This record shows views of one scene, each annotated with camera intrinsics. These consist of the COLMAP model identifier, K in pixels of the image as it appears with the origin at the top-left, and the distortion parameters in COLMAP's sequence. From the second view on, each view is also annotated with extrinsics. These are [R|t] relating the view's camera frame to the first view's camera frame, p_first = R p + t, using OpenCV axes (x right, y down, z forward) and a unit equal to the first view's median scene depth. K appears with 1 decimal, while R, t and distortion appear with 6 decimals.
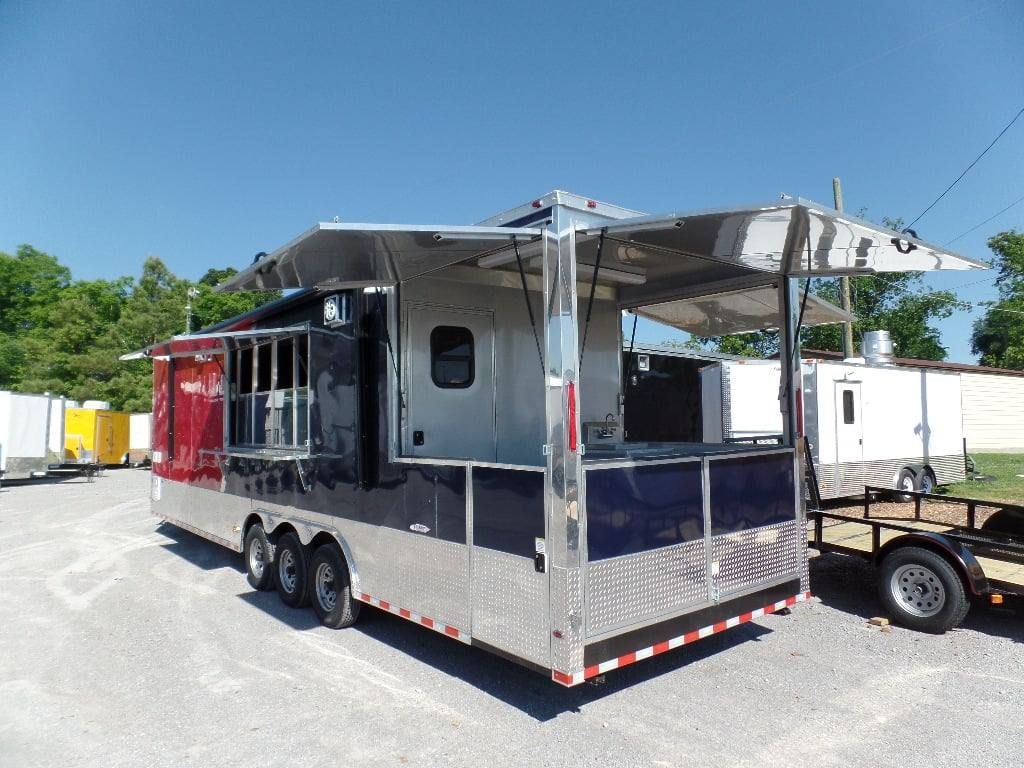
lens RADIAL K [[701.1, 0, 515.1], [0, 701.1, 388.3], [0, 0, 1]] dist [-0.004595, -0.000352]
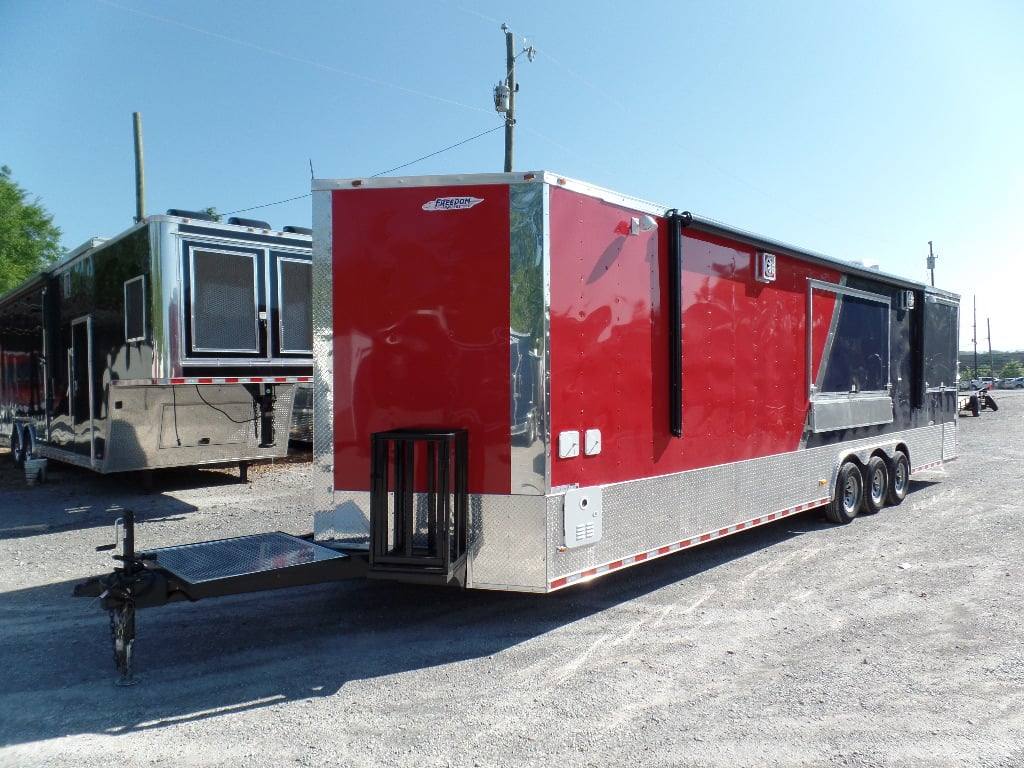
lens RADIAL K [[701.1, 0, 514.0], [0, 701.1, 384.6], [0, 0, 1]] dist [-0.004595, -0.000352]
pose [[-0.090200, -0.002068, 0.995922, -1.845811], [-0.046047, 0.998937, -0.002097, 0.128984], [-0.994859, -0.046048, -0.090200, 2.136545]]
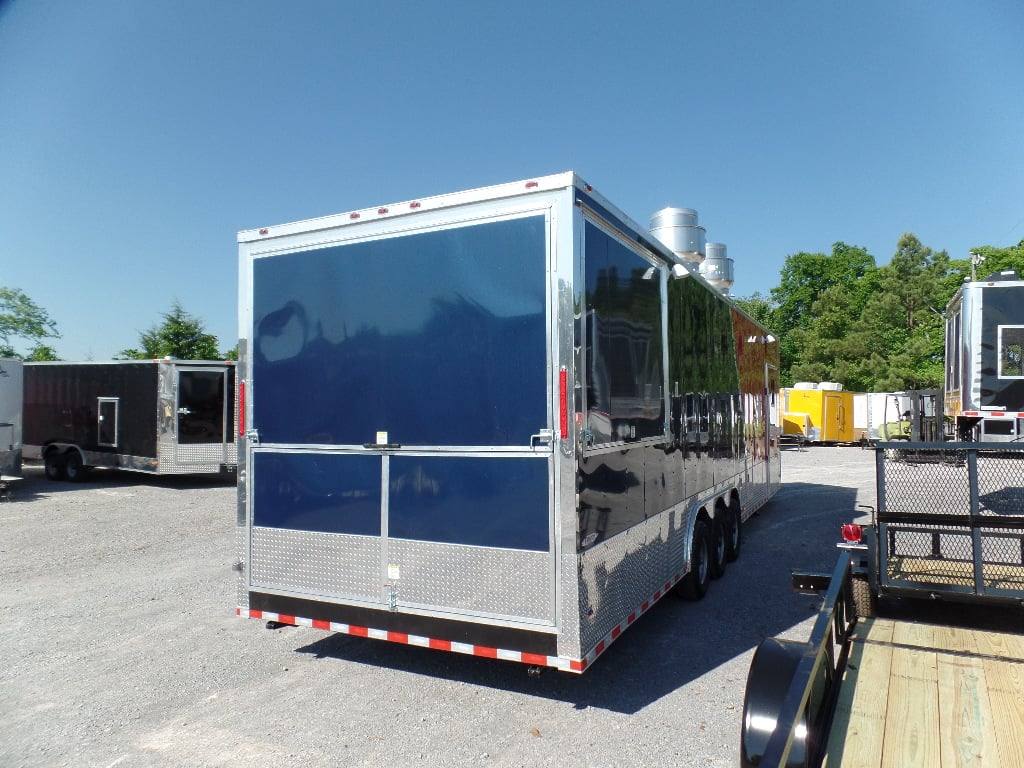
lens RADIAL K [[701.1, 0, 519.1], [0, 701.1, 387.5], [0, 0, 1]] dist [-0.004595, -0.000352]
pose [[0.411708, -0.013385, -0.911217, 0.981014], [0.040422, 0.999176, 0.003586, 0.012831], [0.910419, -0.038310, 0.411910, 0.635400]]
